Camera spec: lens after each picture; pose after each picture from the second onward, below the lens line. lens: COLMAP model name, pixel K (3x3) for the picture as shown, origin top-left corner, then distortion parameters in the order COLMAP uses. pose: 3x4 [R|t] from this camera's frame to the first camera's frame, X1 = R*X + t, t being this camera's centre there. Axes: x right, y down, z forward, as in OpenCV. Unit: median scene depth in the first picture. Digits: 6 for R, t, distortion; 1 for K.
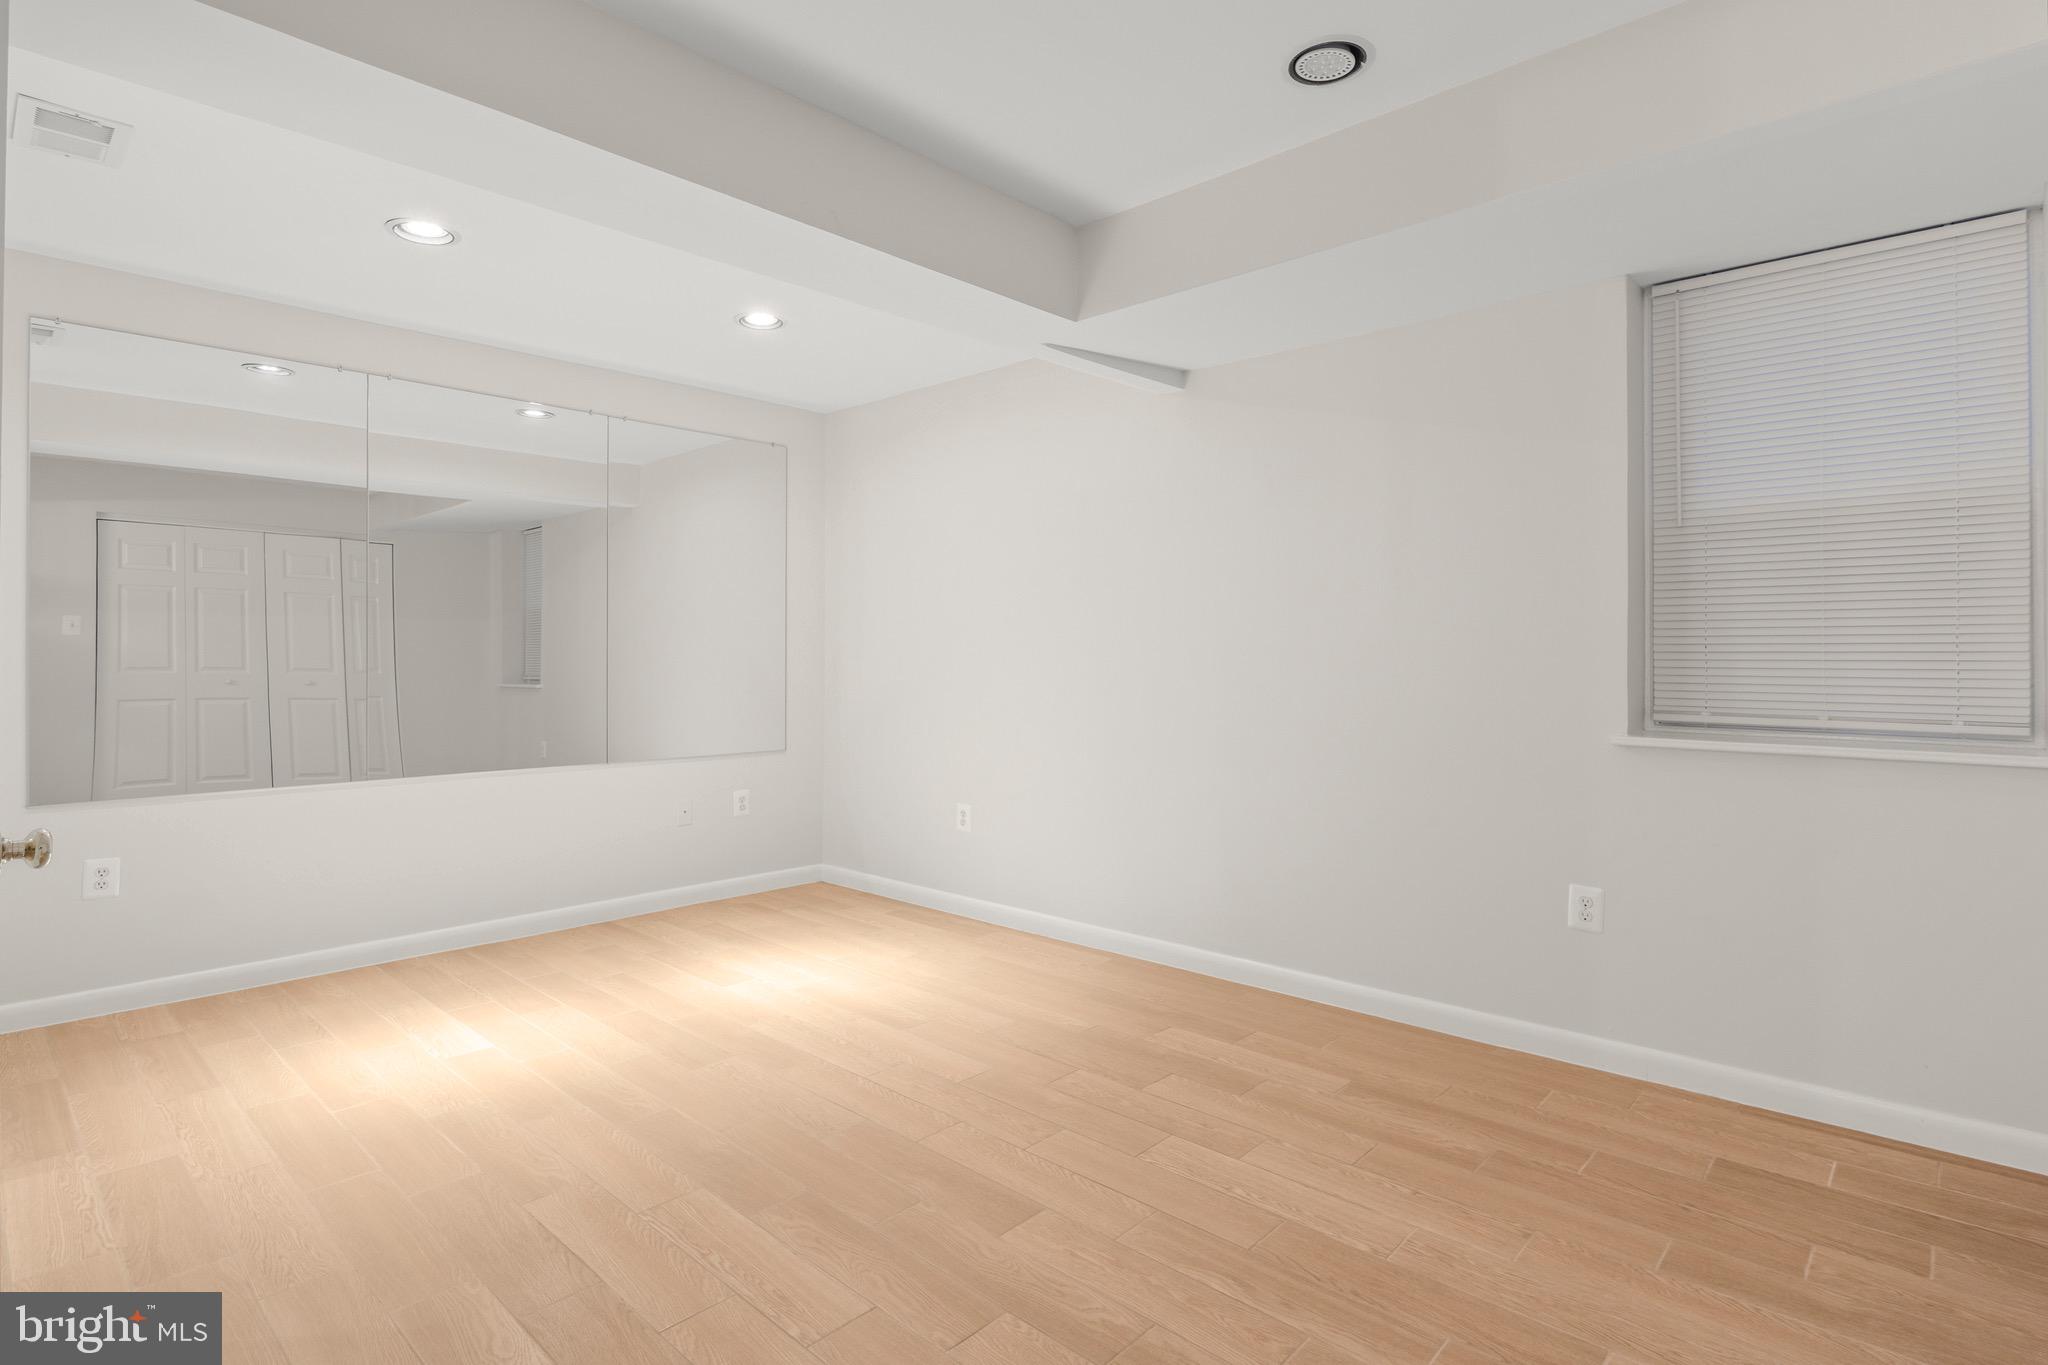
lens RADIAL K [[1027.2, 0, 1028.8], [0, 1027.2, 666.6], [0, 0, 1]] dist [-0.009567, -0.000609]
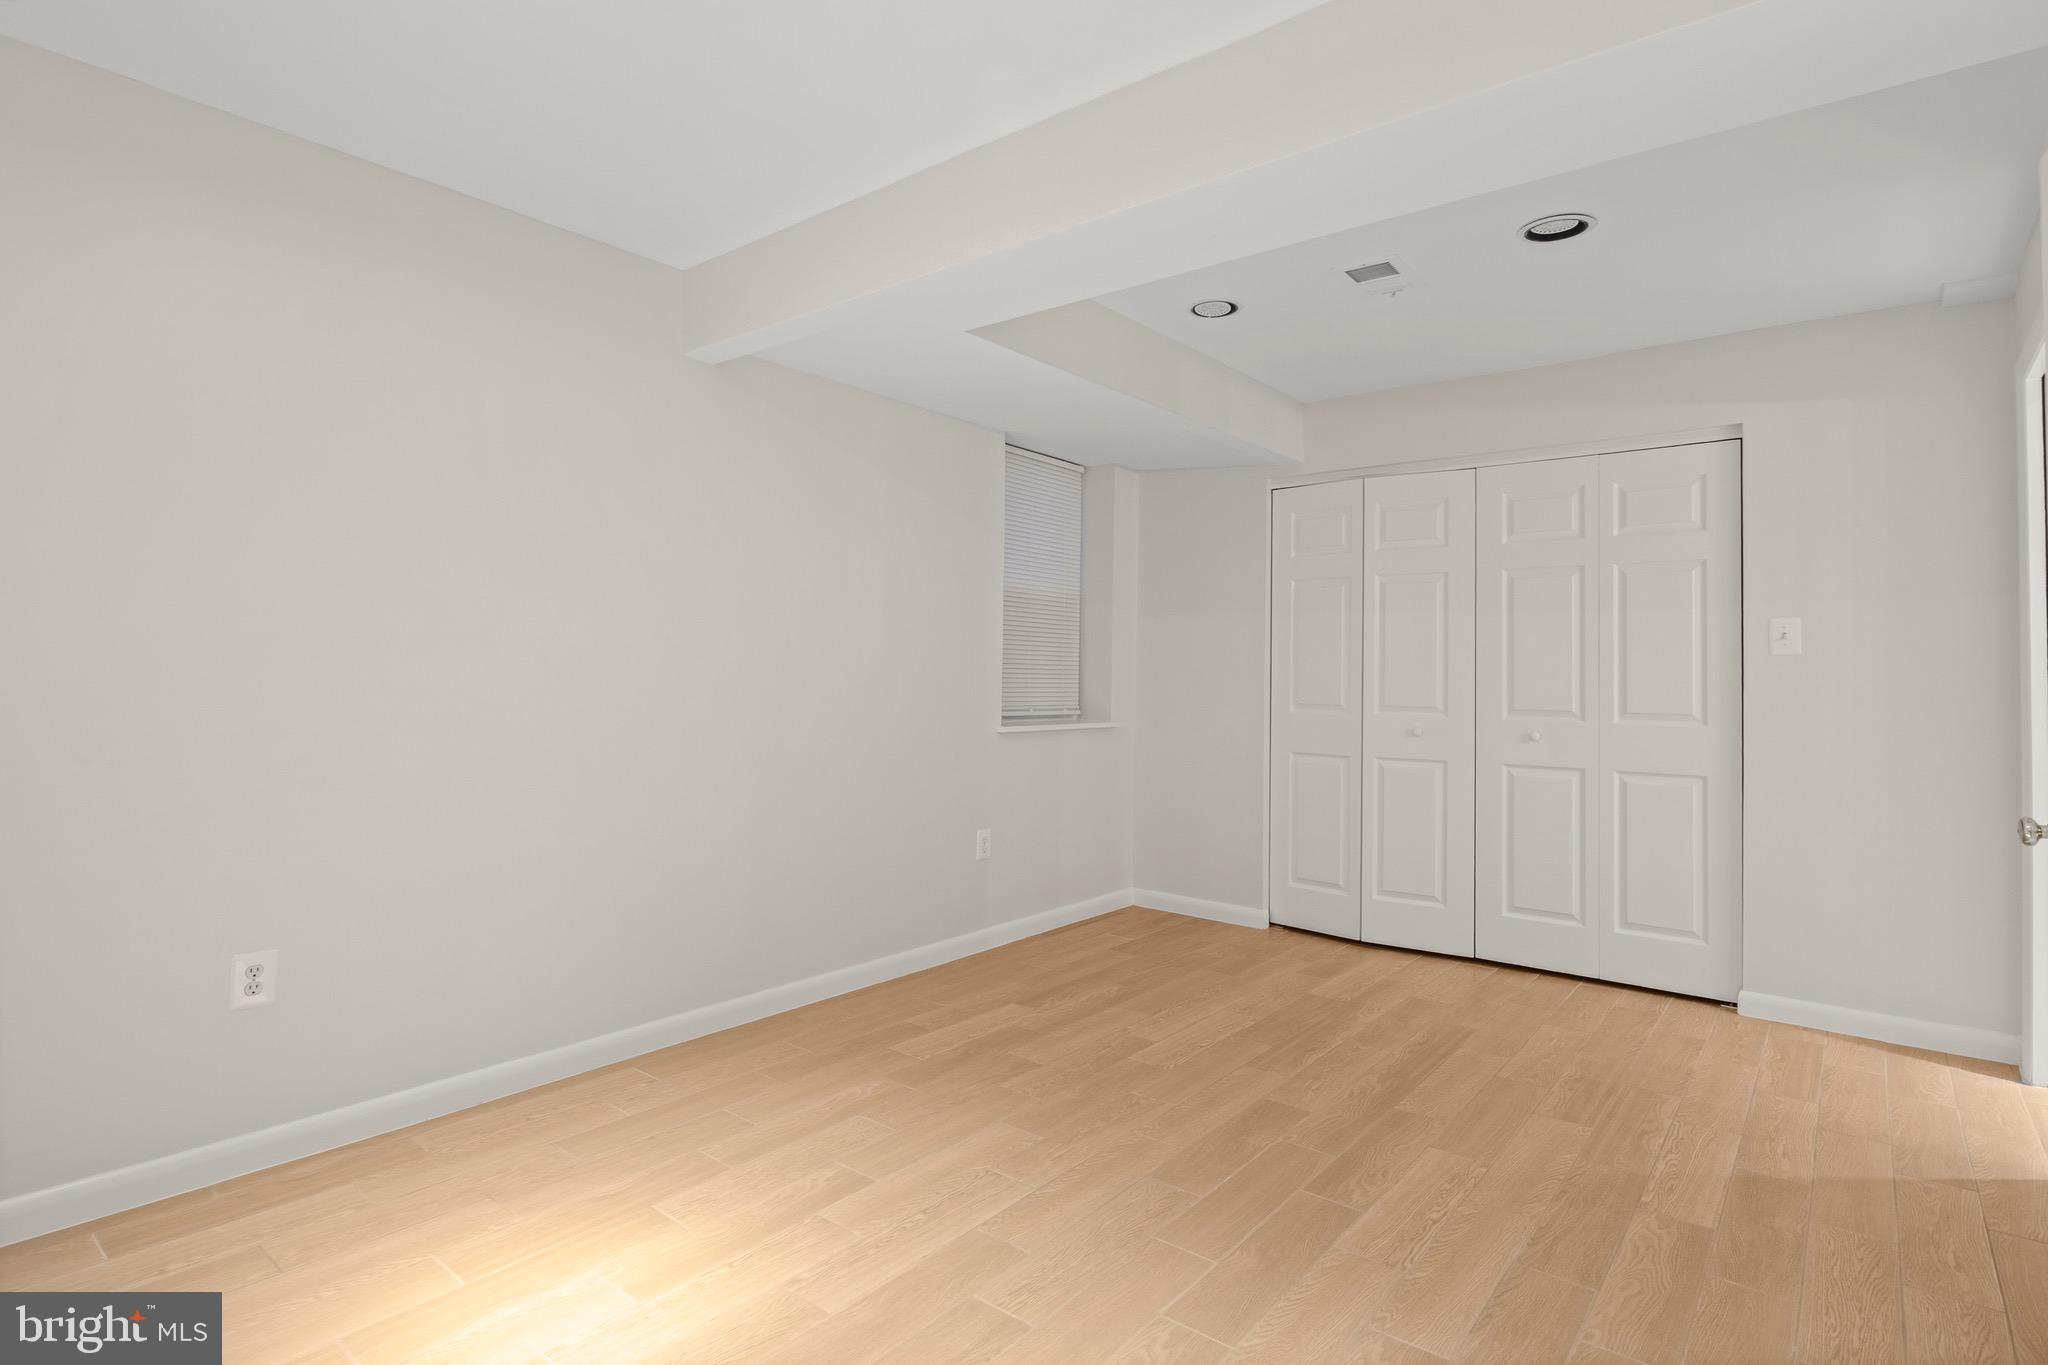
lens RADIAL K [[1027.2, 0, 1028.8], [0, 1027.2, 666.6], [0, 0, 1]] dist [-0.009567, -0.000609]
pose [[-0.064628, 0.008406, 0.997874, -0.997007], [-0.004653, 0.999951, -0.008725, -0.010898], [-0.997899, -0.005207, -0.064586, 1.077601]]
